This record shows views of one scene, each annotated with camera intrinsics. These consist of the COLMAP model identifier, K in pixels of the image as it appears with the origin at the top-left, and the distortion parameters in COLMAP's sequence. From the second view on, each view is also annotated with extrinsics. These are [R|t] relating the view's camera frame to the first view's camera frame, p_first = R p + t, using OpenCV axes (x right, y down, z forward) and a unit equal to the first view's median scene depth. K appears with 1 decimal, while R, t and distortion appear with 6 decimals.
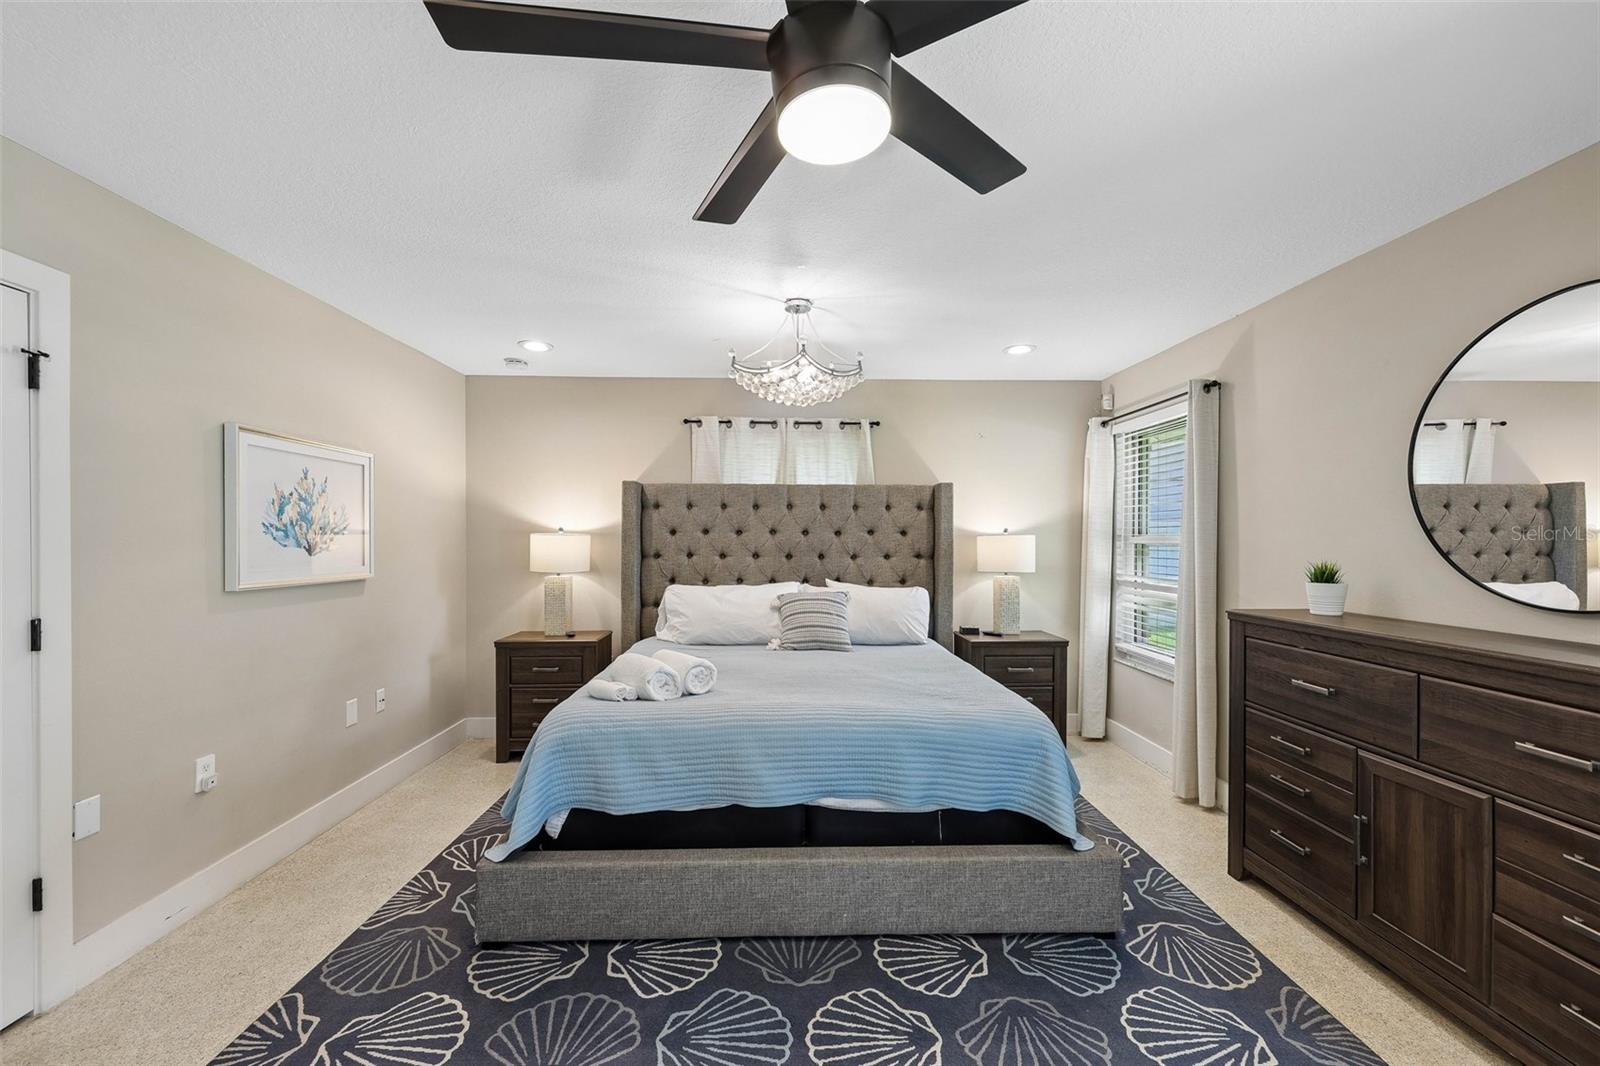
lens RADIAL K [[646.5, 0, 799.9], [0, 646.5, 539.6], [0, 0, 1]] dist [0.000716, 0.000565]
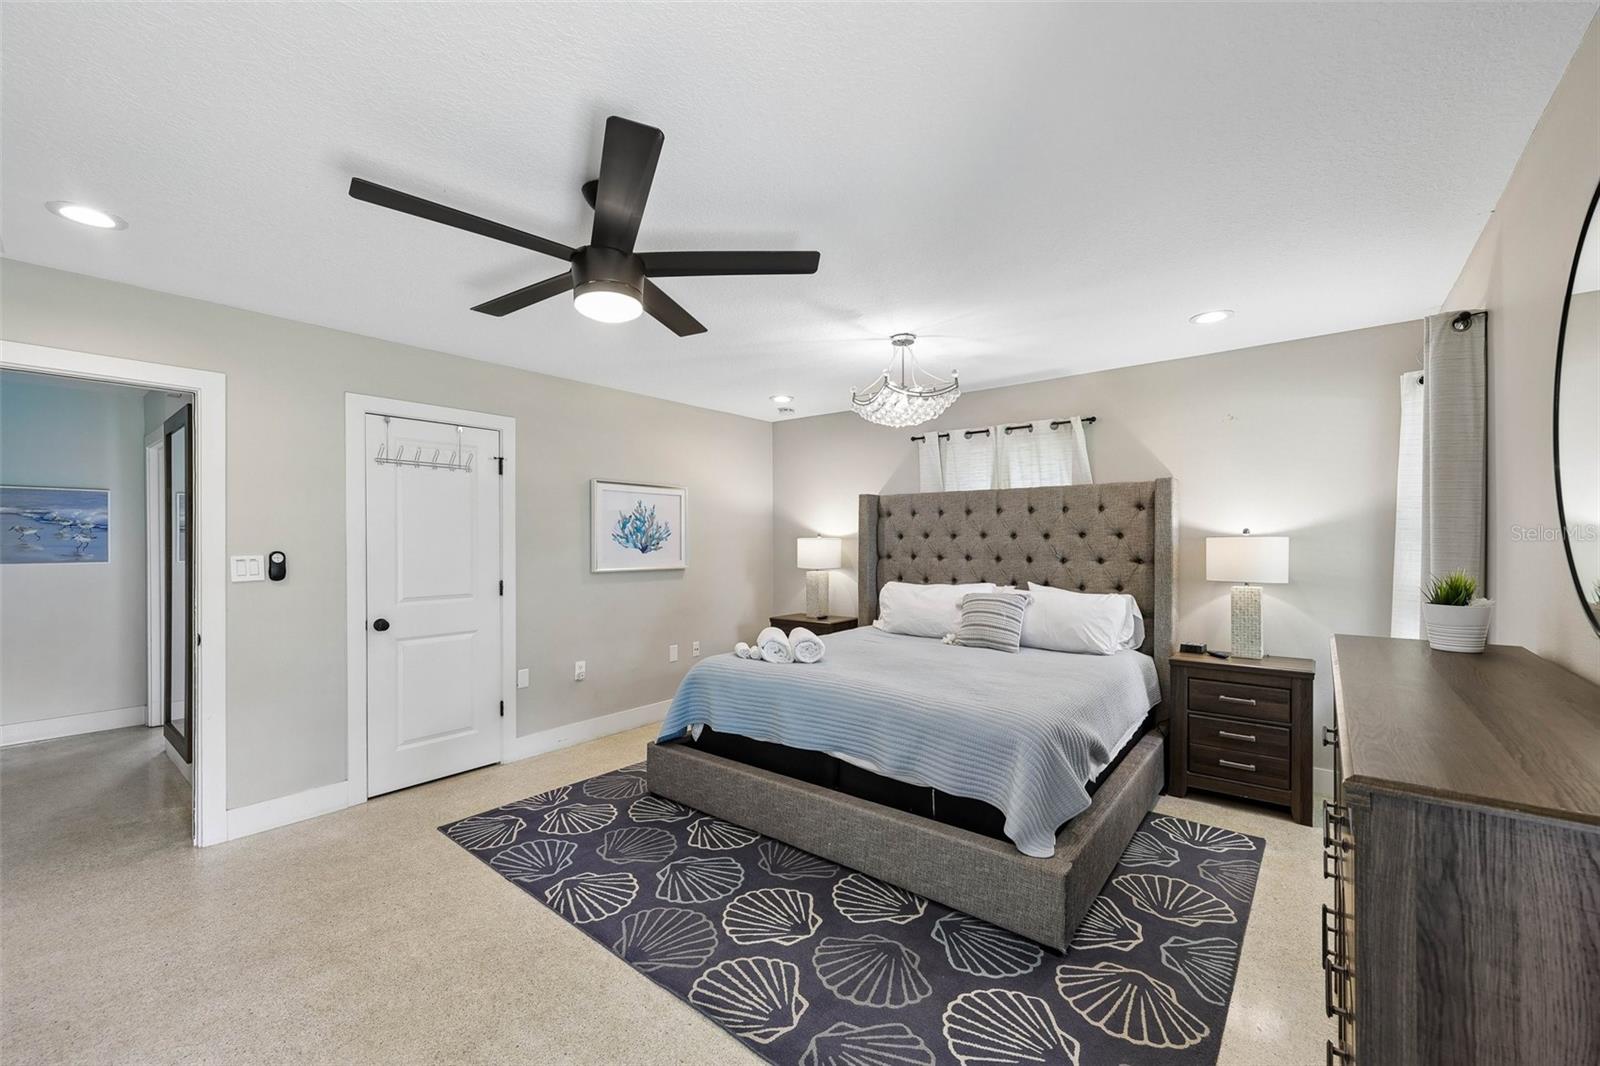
lens RADIAL K [[646.5, 0, 796.7], [0, 646.5, 536.0], [0, 0, 1]] dist [0.000716, 0.000565]
pose [[0.754927, -0.009168, -0.655745, 0.602401], [0.001788, 0.999927, -0.011923, 0.001246], [0.655807, 0.007828, 0.754888, 0.008723]]
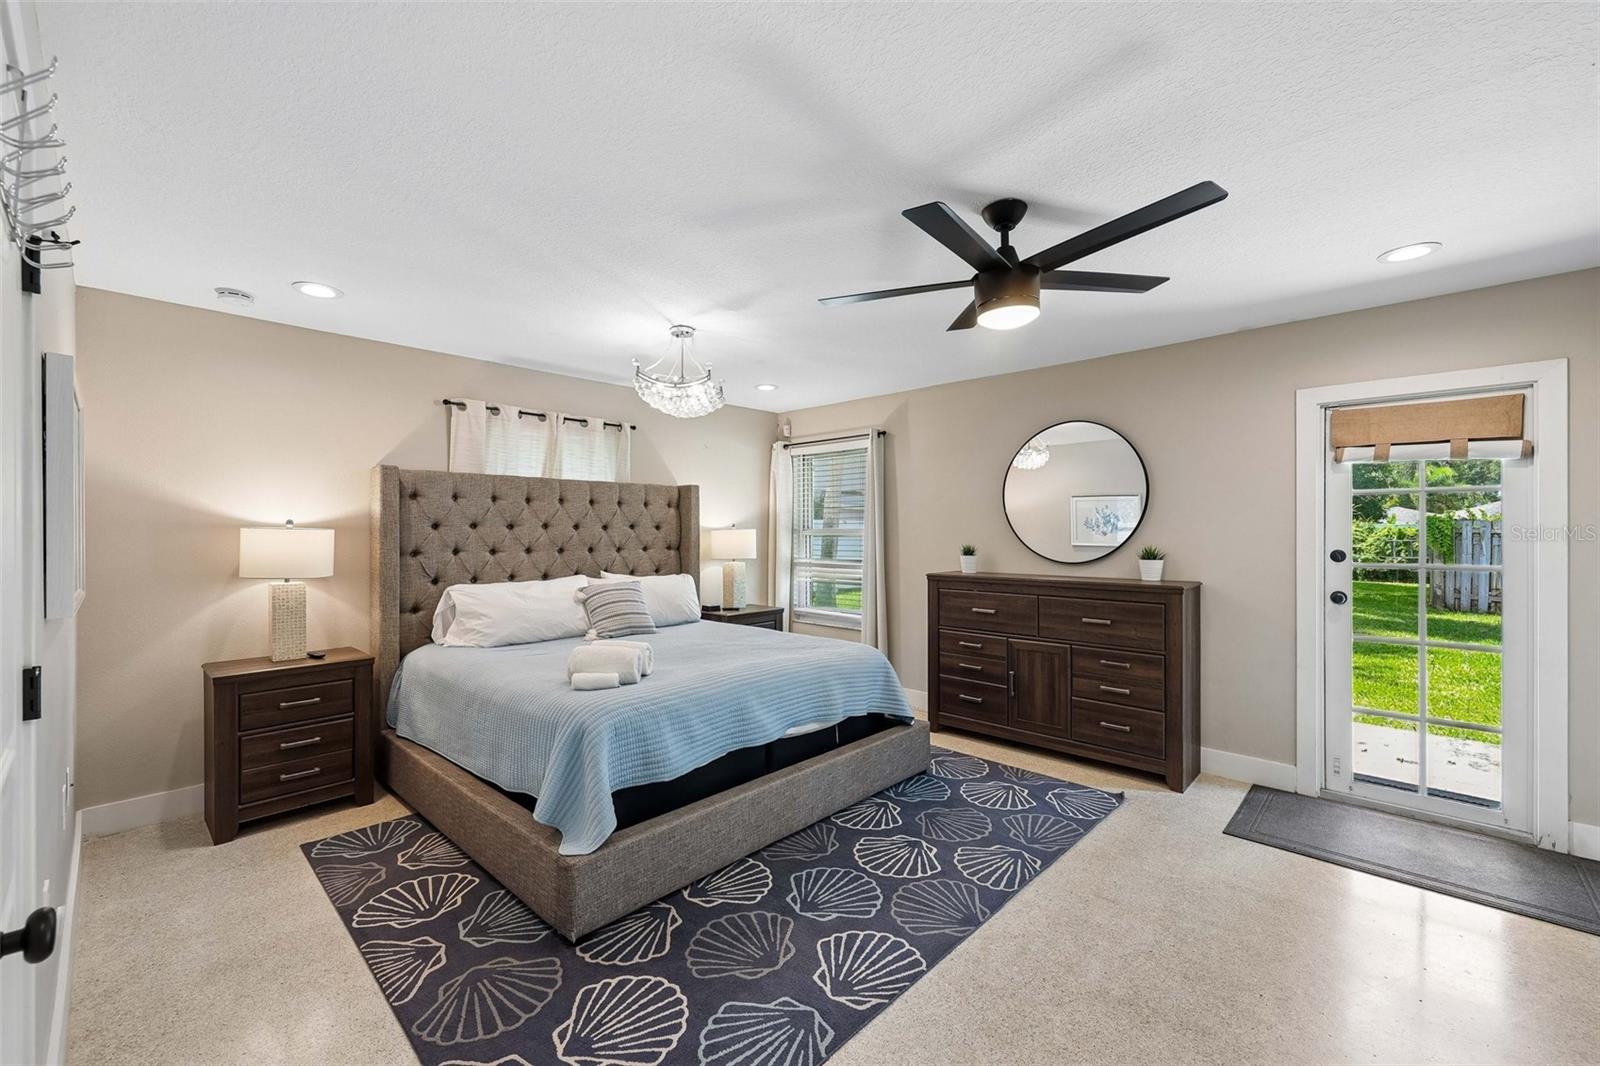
lens RADIAL K [[646.5, 0, 798.0], [0, 646.5, 528.7], [0, 0, 1]] dist [0.000716, 0.000565]
pose [[0.711574, 0.000511, 0.702611, -0.664672], [0.004545, 0.999975, -0.005331, -0.001324], [-0.702596, 0.006987, 0.711554, 0.033770]]
